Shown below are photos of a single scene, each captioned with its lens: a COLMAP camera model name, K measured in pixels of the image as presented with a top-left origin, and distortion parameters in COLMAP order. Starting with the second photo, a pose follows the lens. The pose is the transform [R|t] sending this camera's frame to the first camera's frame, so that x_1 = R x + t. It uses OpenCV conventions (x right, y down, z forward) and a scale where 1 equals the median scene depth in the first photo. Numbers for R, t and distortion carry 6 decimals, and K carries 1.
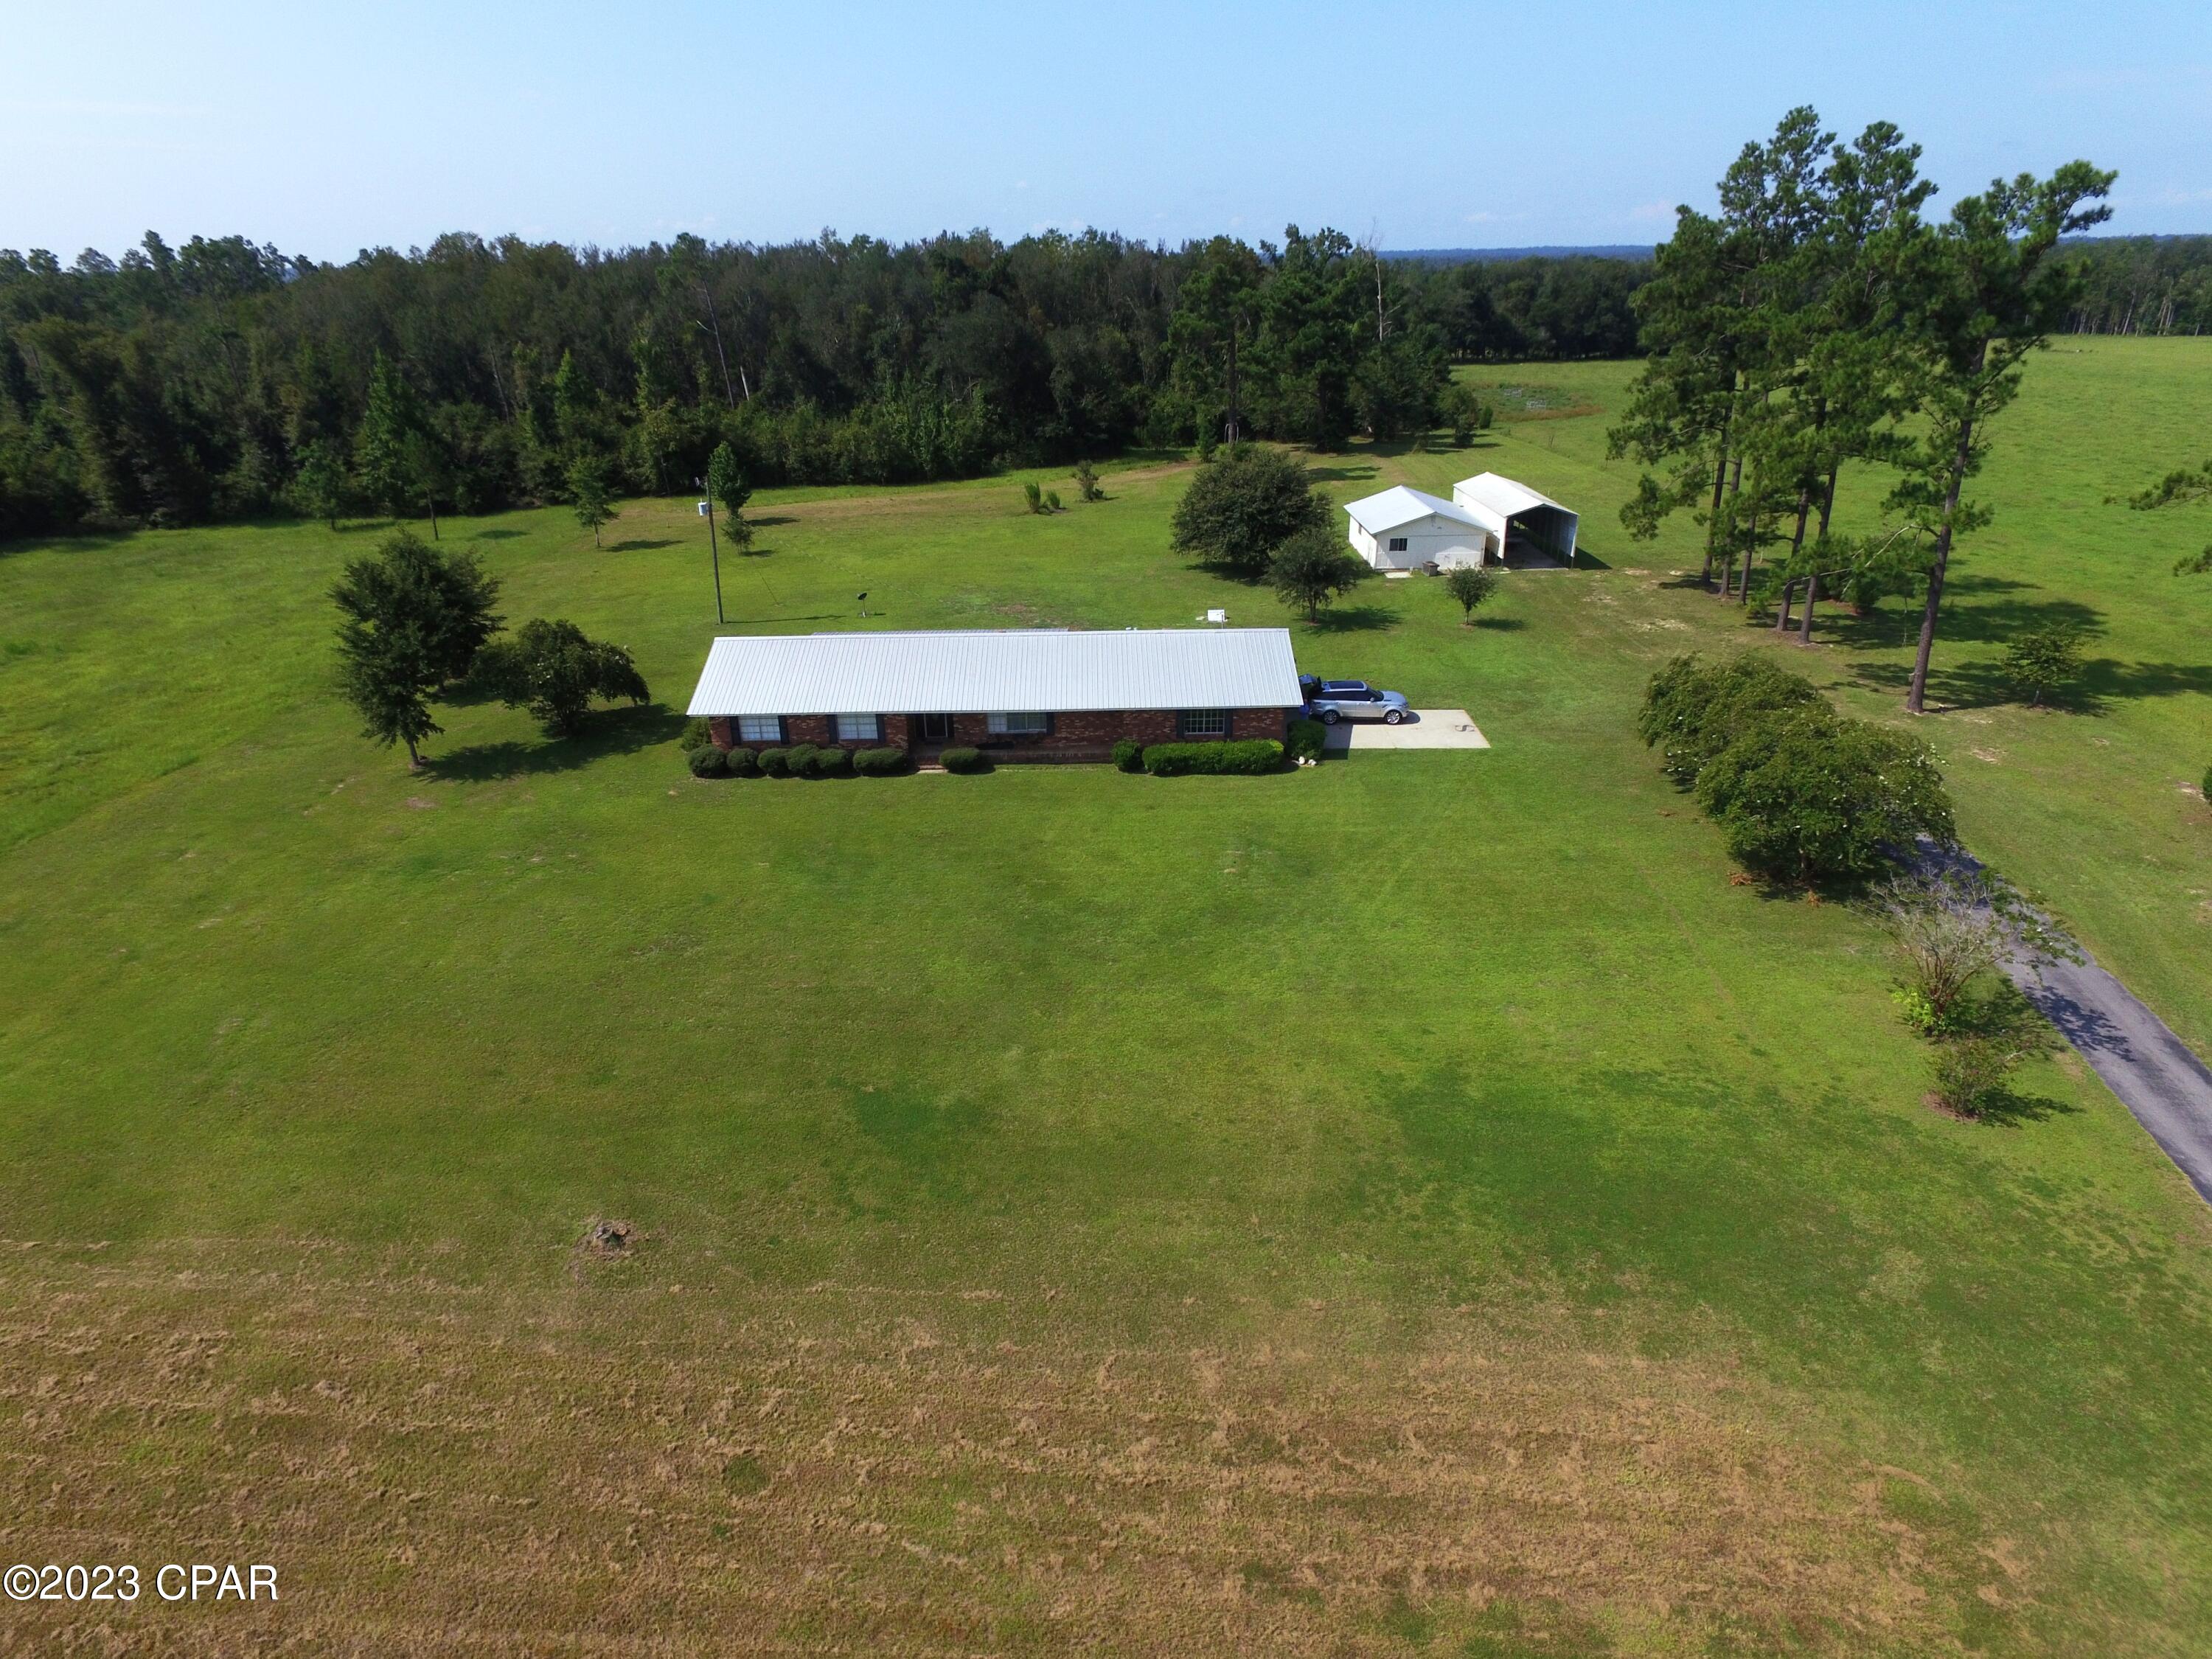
lens RADIAL K [[1293.6, 0, 1080.2], [0, 1293.6, 827.7], [0, 0, 1]] dist [-0.003147, 0.013162]
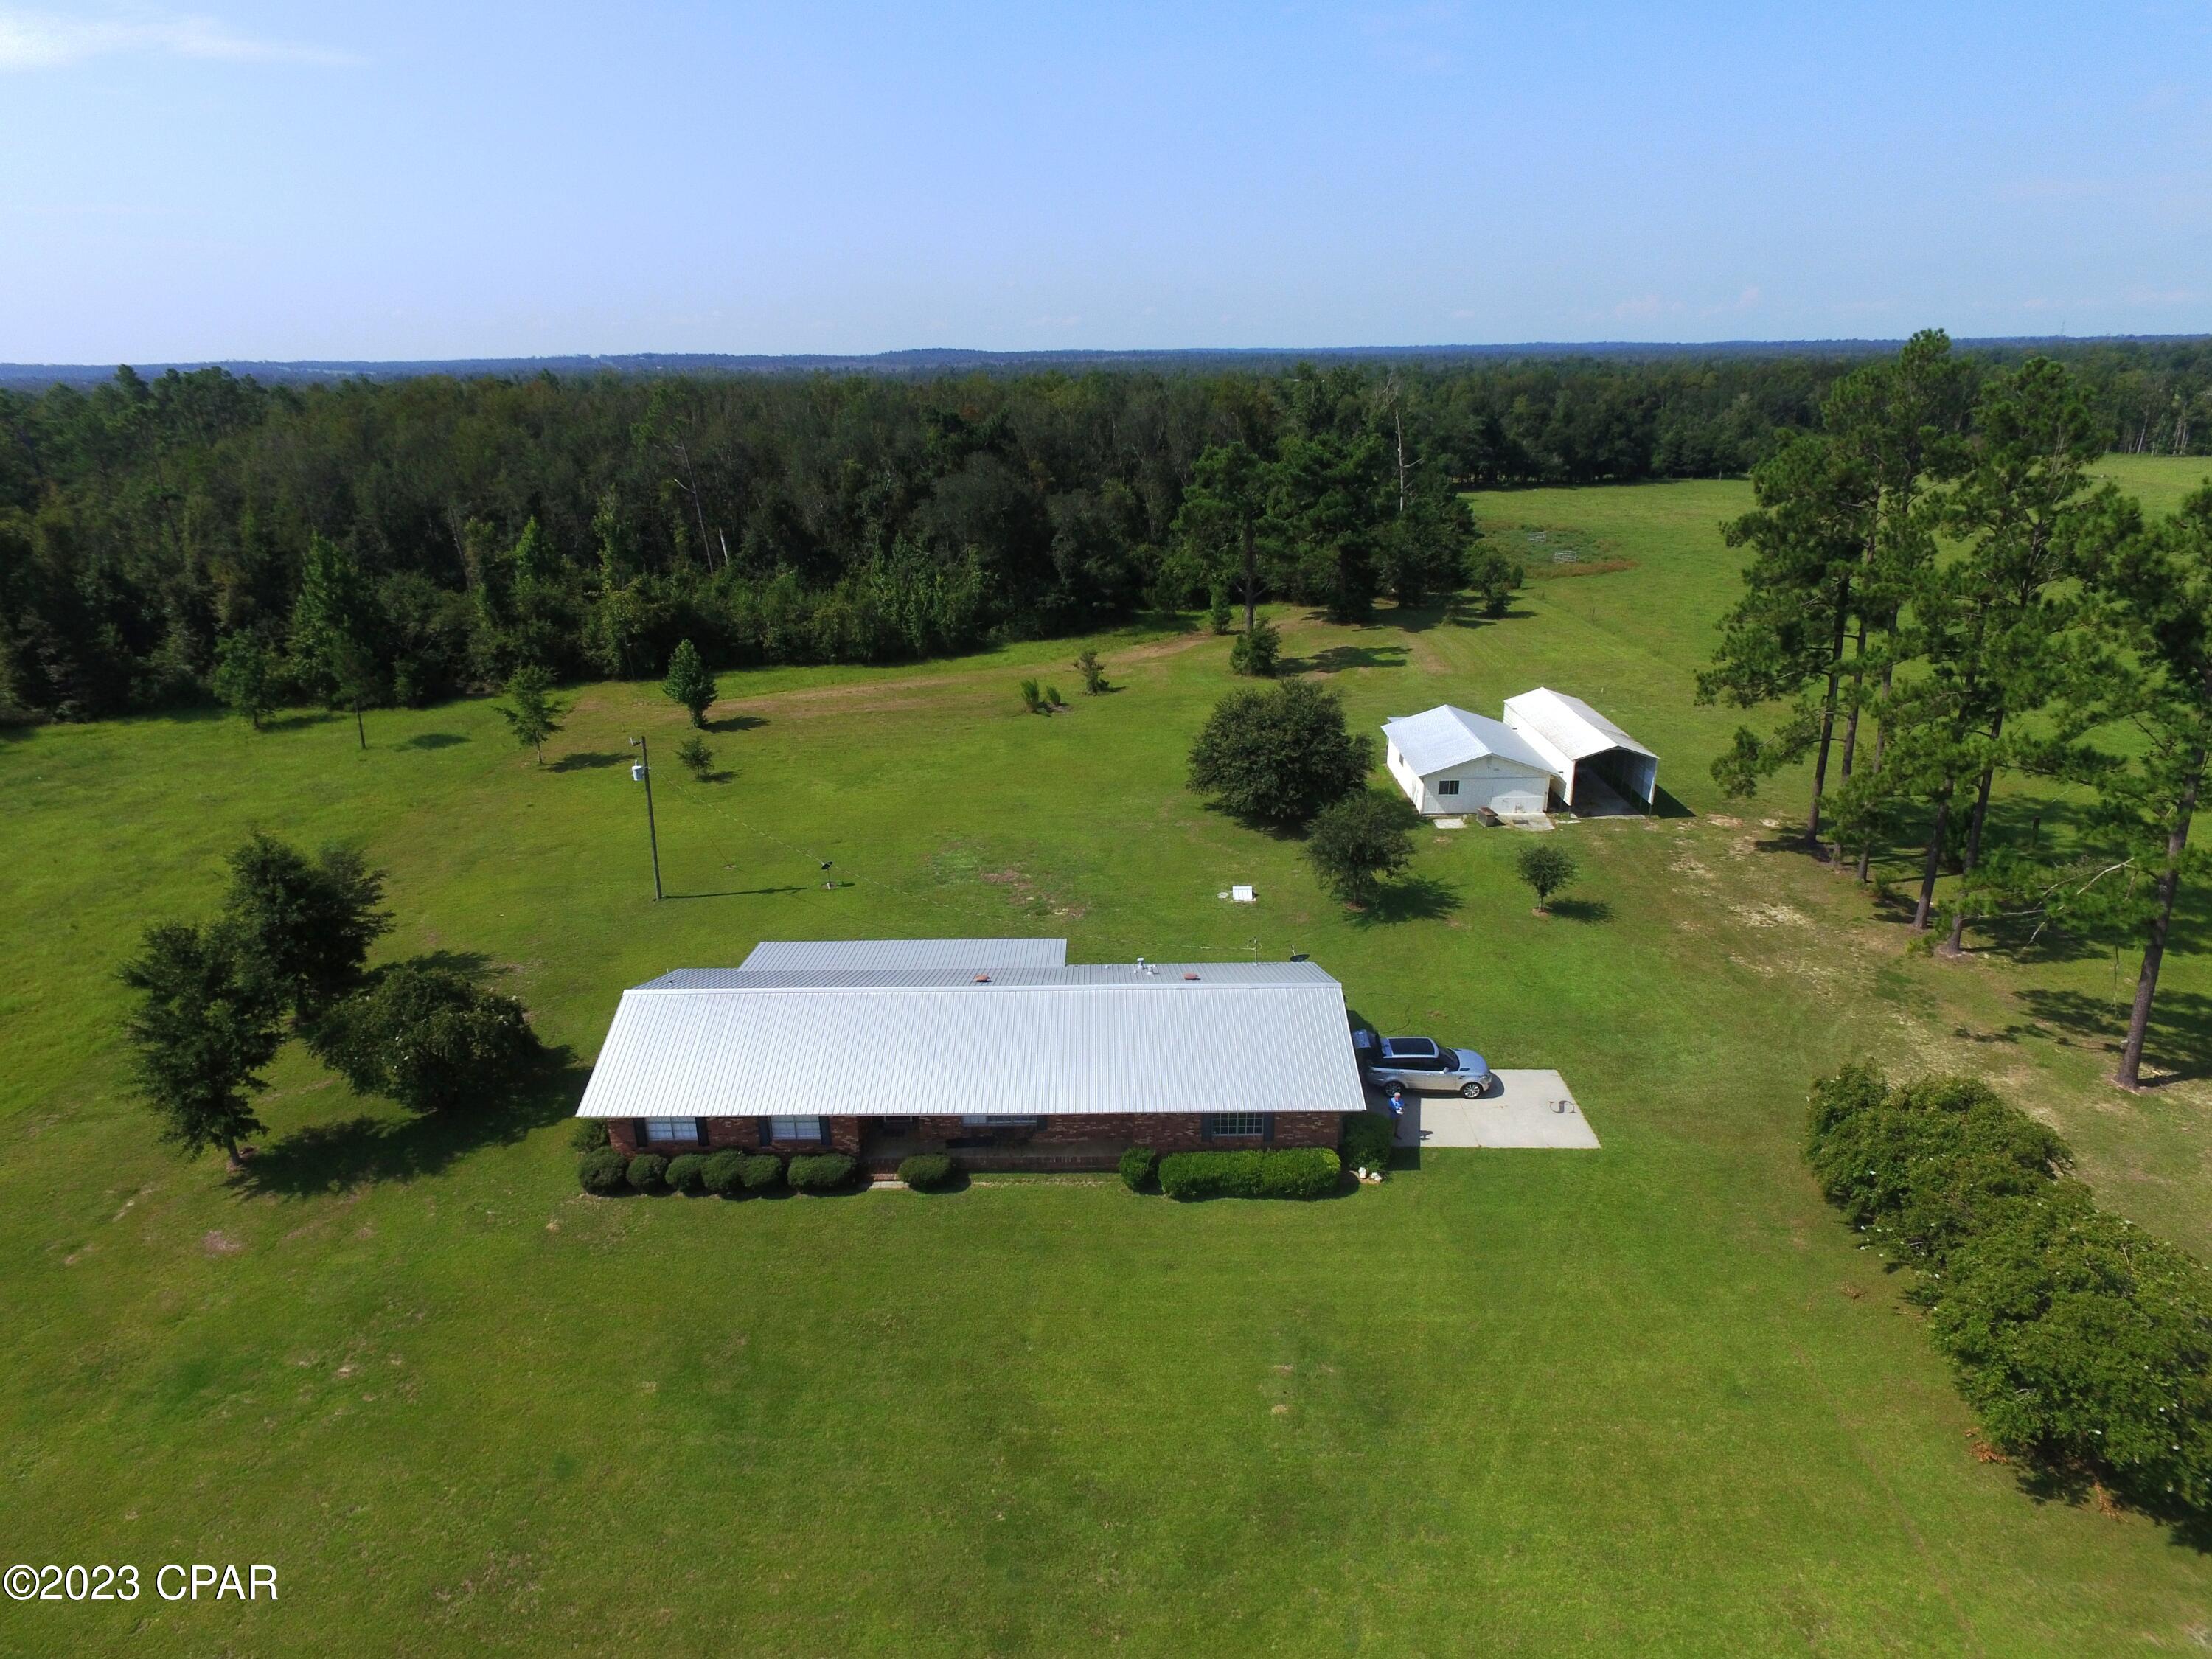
lens RADIAL K [[1293.6, 0, 1077.8], [0, 1293.6, 833.8], [0, 0, 1]] dist [-0.003147, 0.013162]
pose [[0.999980, 0.004447, -0.004507, 0.001952], [-0.004696, 0.998372, -0.056841, -0.187978], [0.004247, 0.056861, 0.998373, 0.183265]]
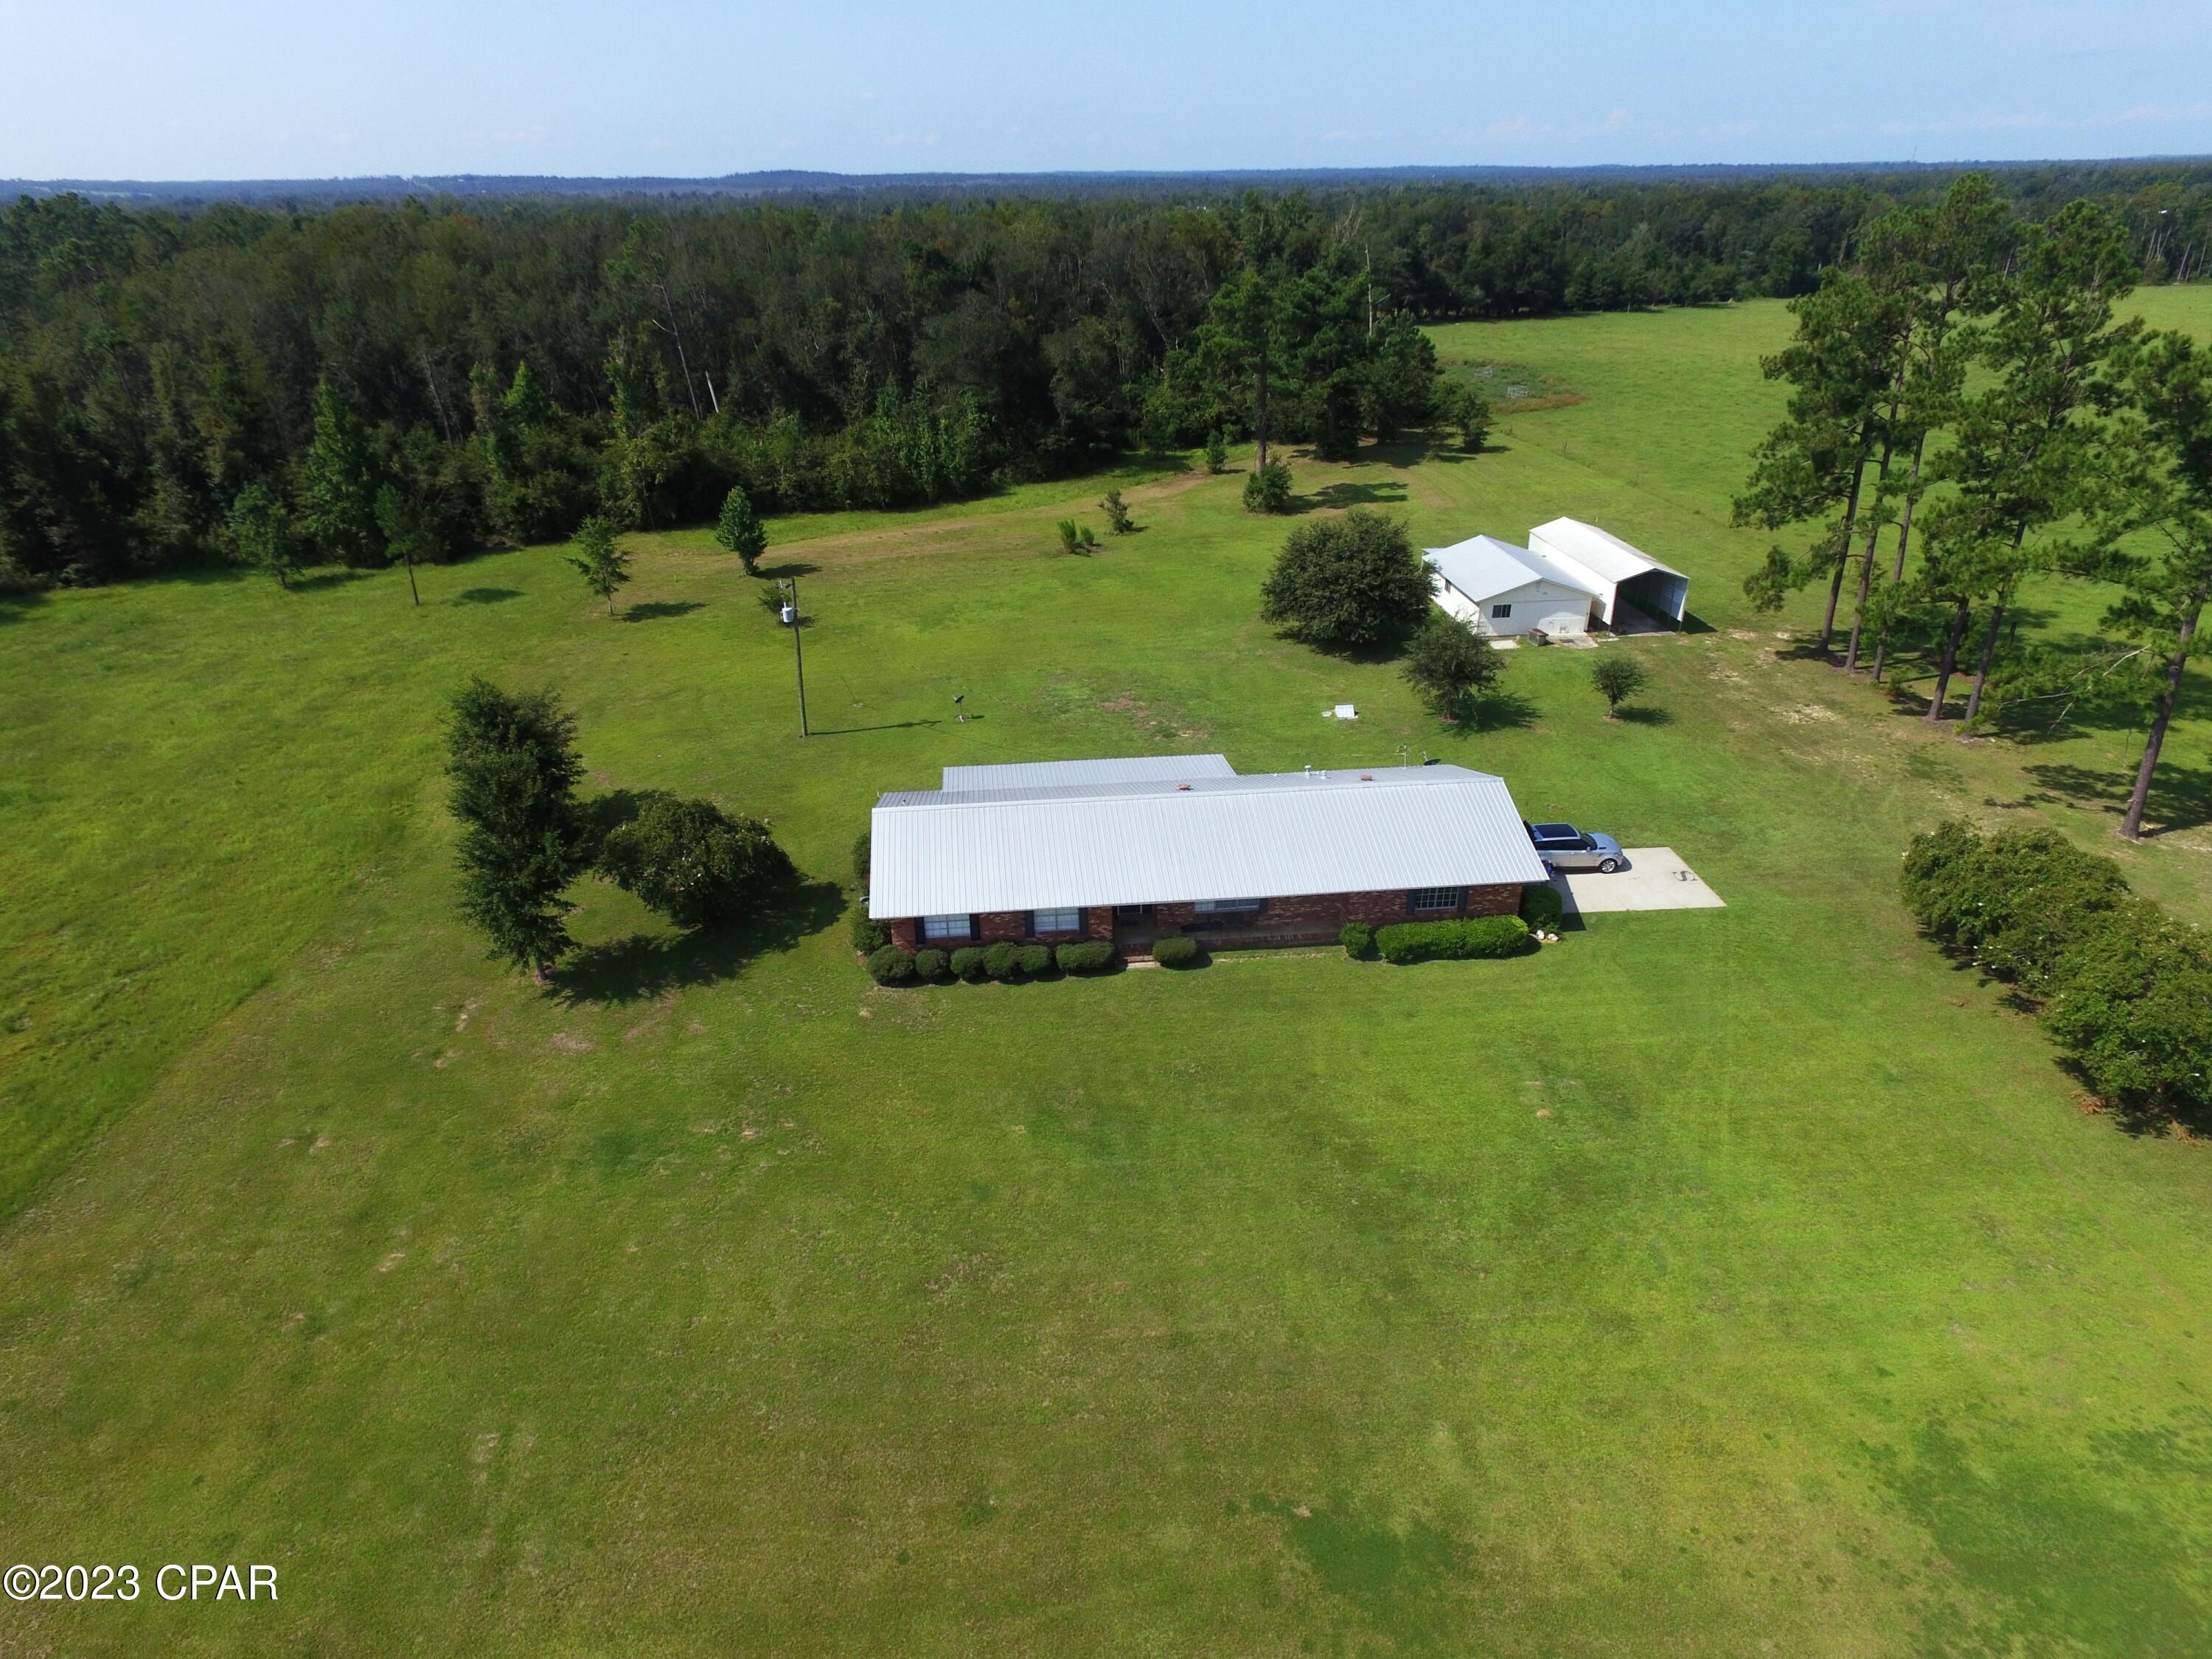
lens RADIAL K [[1293.6, 0, 1069.7], [0, 1293.6, 825.9], [0, 0, 1]] dist [-0.003147, 0.013162]
pose [[0.995935, -0.036761, 0.082232, -0.207737], [0.032434, 0.998049, 0.053348, -0.167977], [-0.084033, -0.050464, 0.995184, 0.106021]]
